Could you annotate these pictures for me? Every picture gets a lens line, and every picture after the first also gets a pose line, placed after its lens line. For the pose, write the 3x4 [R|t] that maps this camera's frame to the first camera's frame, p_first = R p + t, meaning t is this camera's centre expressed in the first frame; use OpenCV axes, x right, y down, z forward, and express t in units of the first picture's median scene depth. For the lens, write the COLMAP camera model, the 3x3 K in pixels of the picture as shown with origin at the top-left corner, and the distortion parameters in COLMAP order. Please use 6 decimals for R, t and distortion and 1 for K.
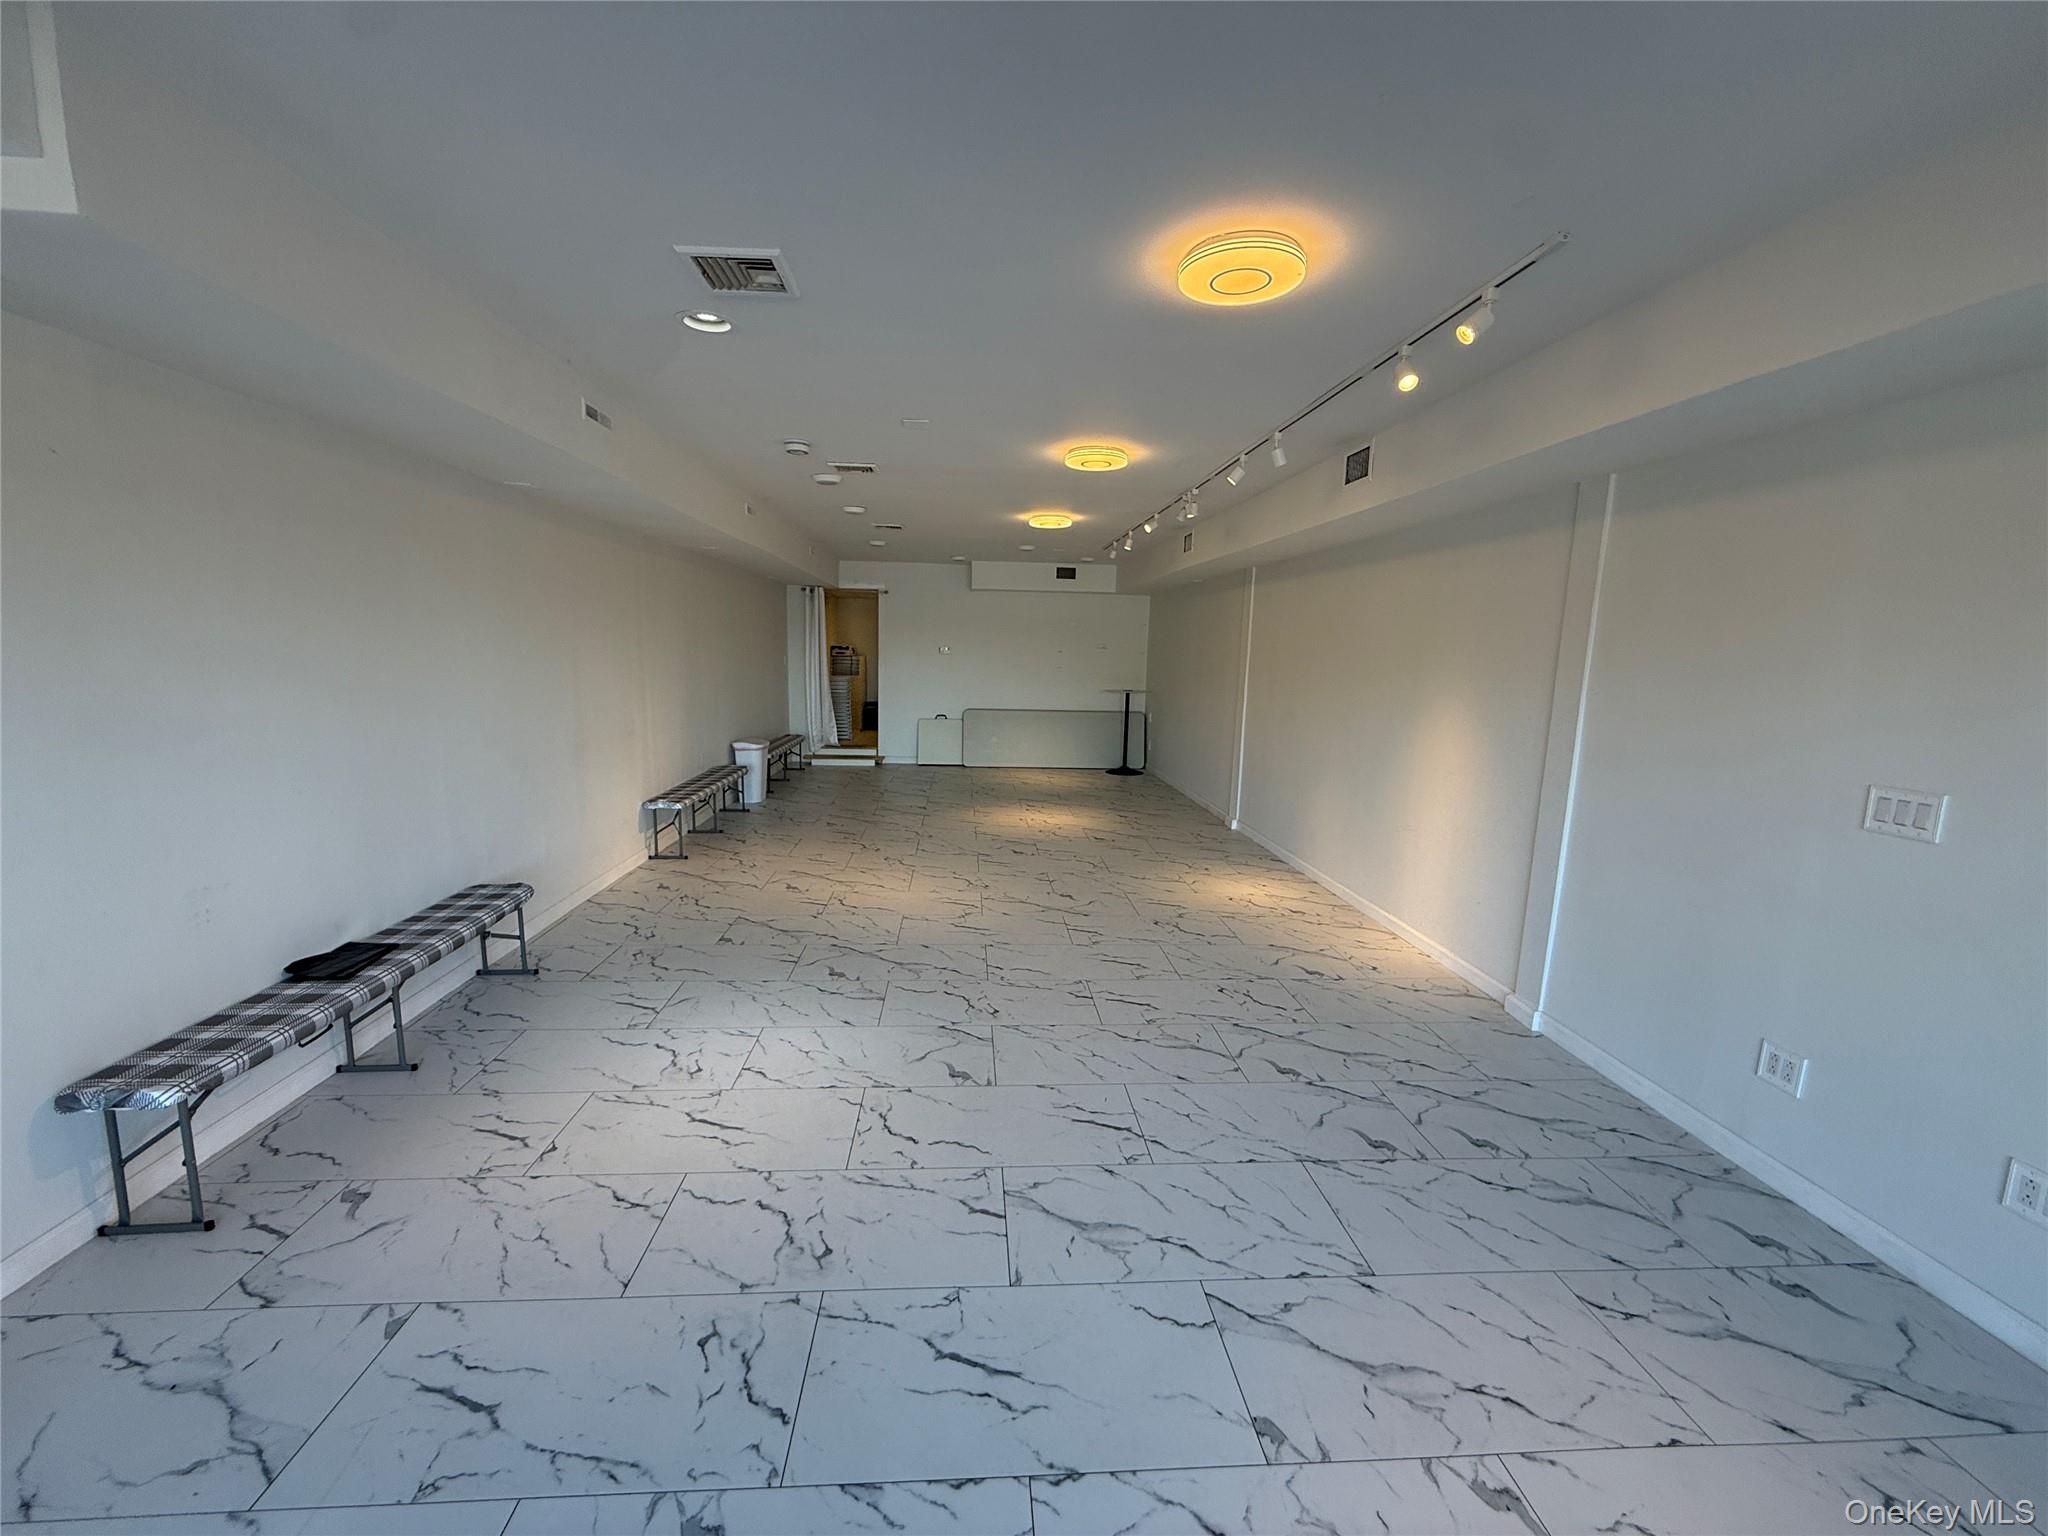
lens RADIAL K [[809.8, 0, 1019.8], [0, 809.8, 770.3], [0, 0, 1]] dist [-0.000176, -0.000073]
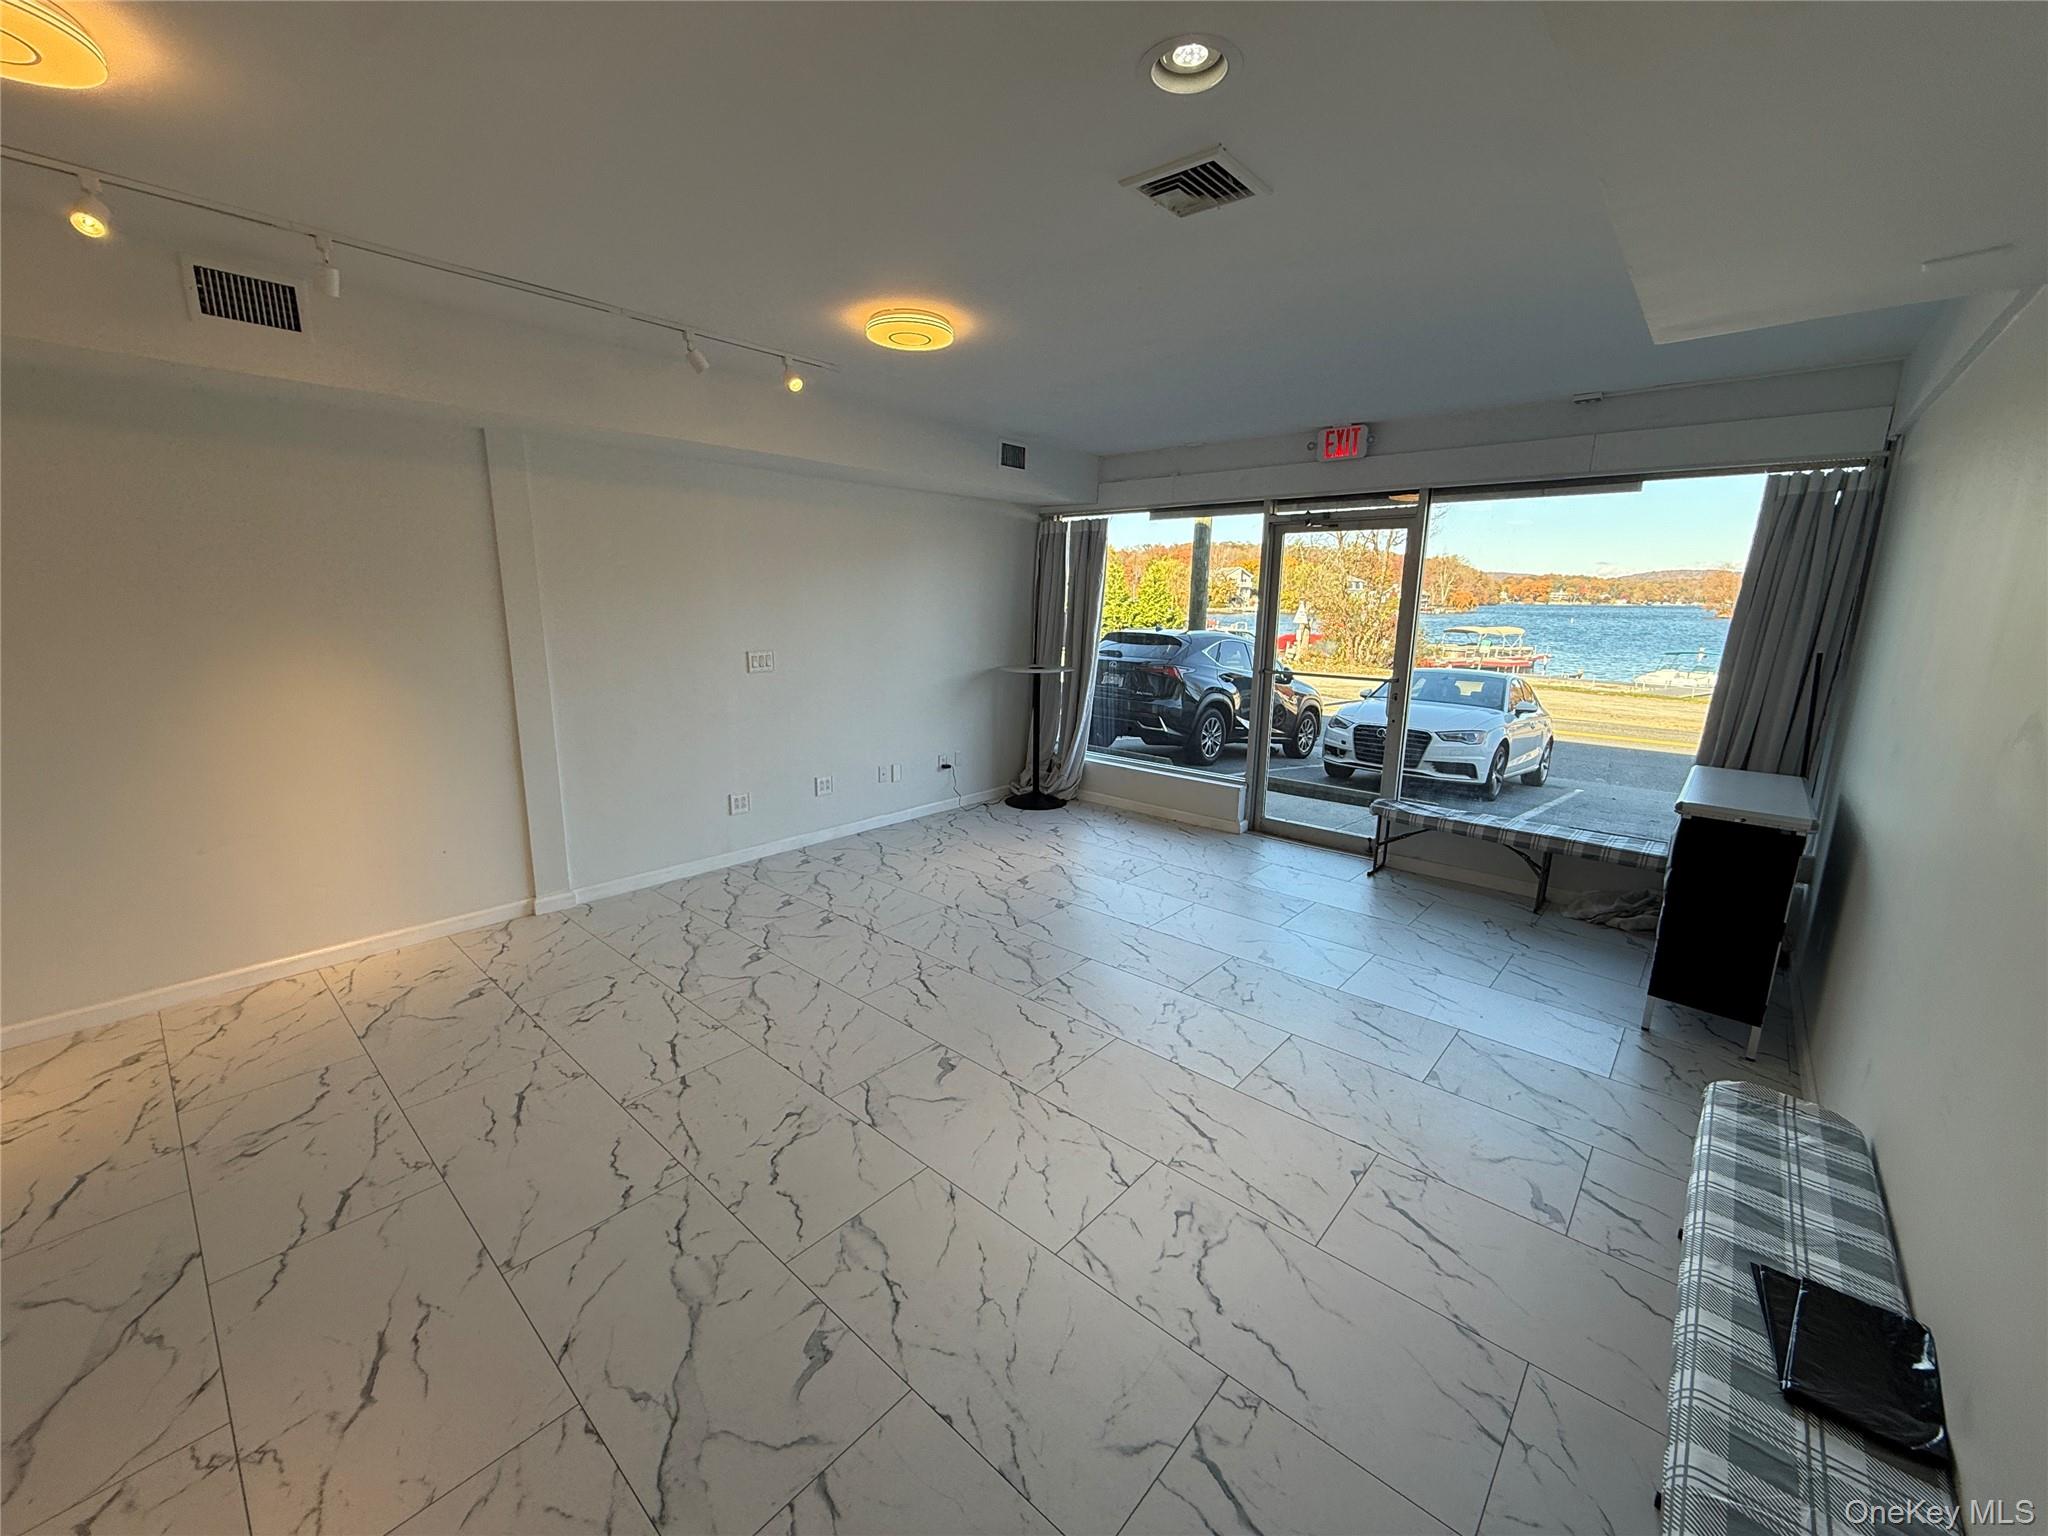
lens RADIAL K [[809.8, 0, 1019.8], [0, 809.8, 770.3], [0, 0, 1]] dist [-0.000176, -0.000073]
pose [[-0.699191, -0.184393, 0.690747, -0.717797], [0.077455, 0.940944, 0.329584, -0.247954], [-0.710727, 0.283944, -0.643617, 1.445000]]
